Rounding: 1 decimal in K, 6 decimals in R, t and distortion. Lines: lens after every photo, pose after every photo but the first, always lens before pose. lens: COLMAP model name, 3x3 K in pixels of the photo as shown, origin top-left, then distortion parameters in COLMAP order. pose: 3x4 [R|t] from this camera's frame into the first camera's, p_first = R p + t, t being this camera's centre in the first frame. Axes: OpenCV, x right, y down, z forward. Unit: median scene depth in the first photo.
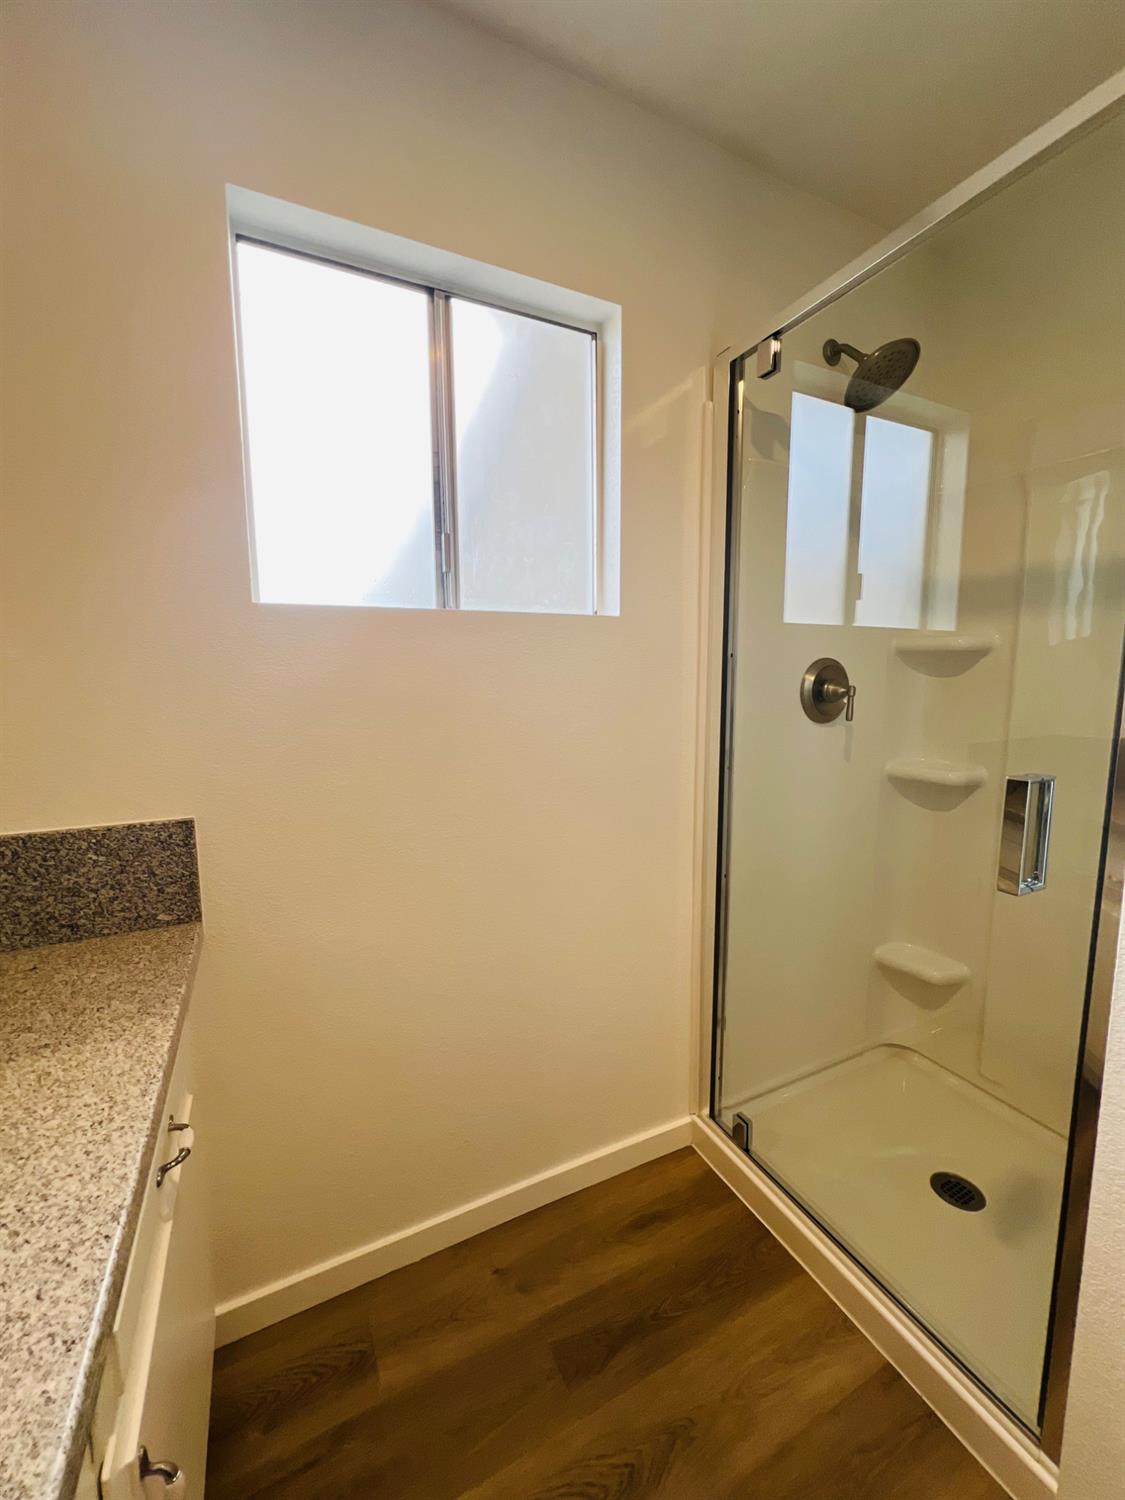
lens RADIAL K [[600.3, 0, 565.6], [0, 600.3, 745.7], [0, 0, 1]] dist [0.000489, 0.000029]
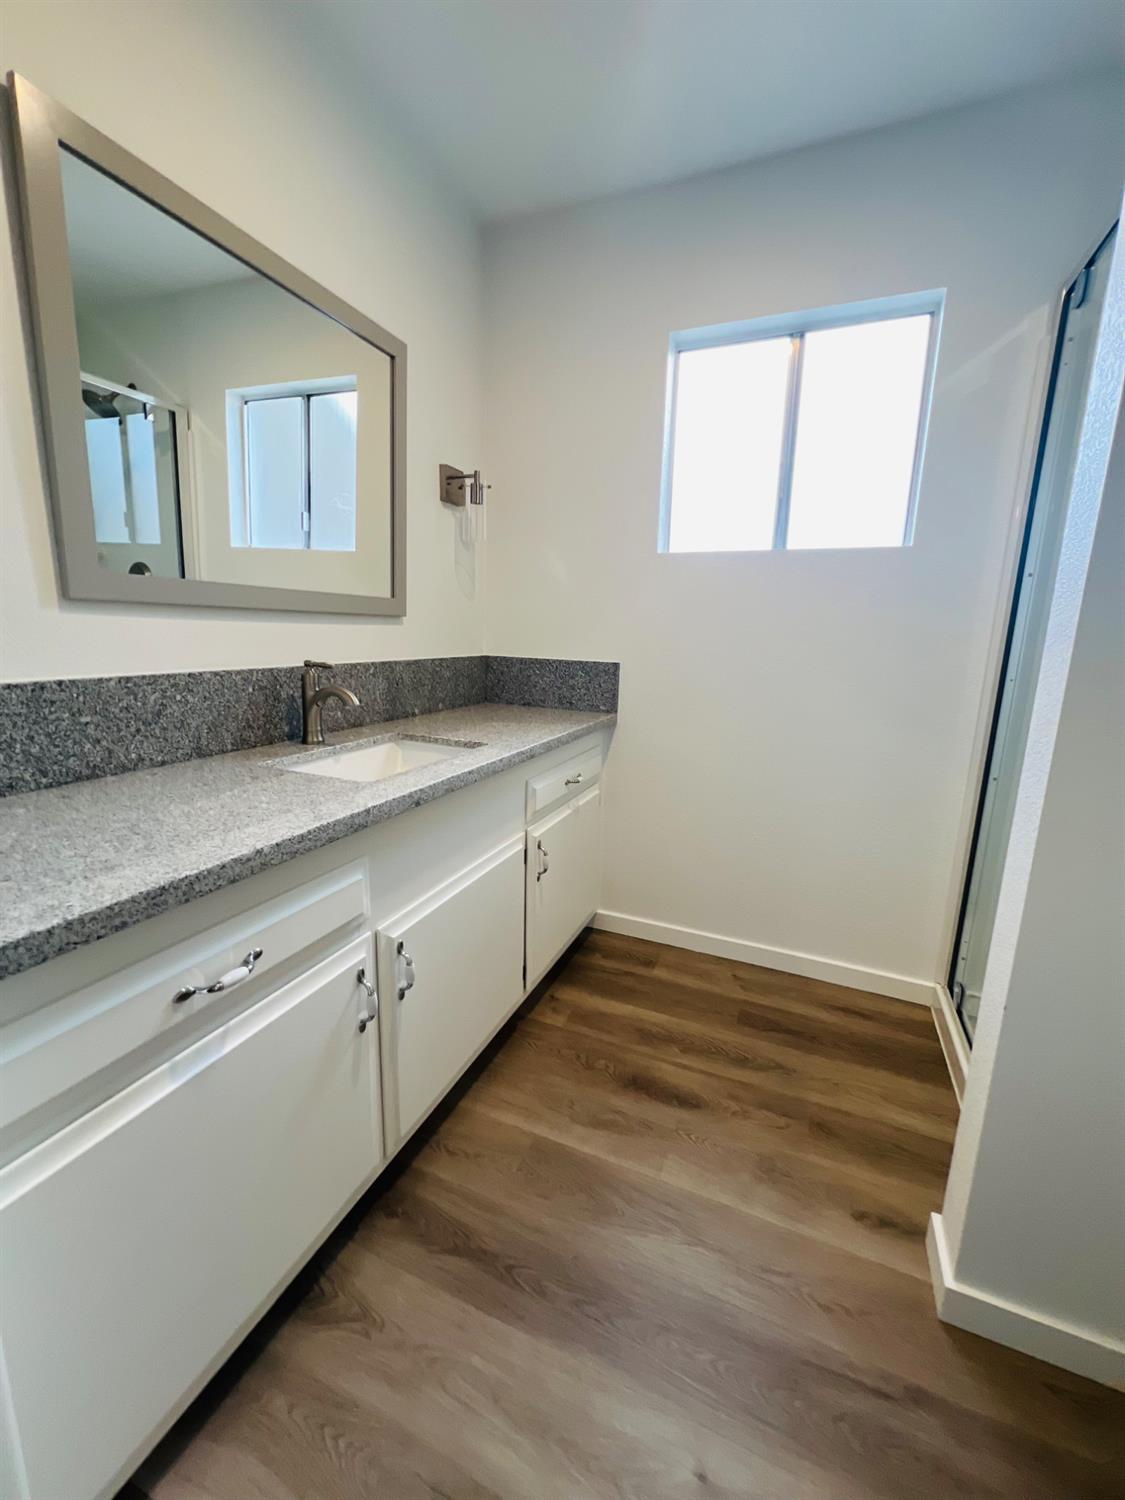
lens RADIAL K [[597.2, 0, 565.2], [0, 597.2, 746.2], [0, 0, 1]] dist [0.000434, 0.000291]
pose [[0.649682, 0.170092, -0.740934, 0.769059], [-0.125498, 0.985272, 0.116141, 0.179036], [0.749776, 0.017531, 0.661460, -0.449535]]
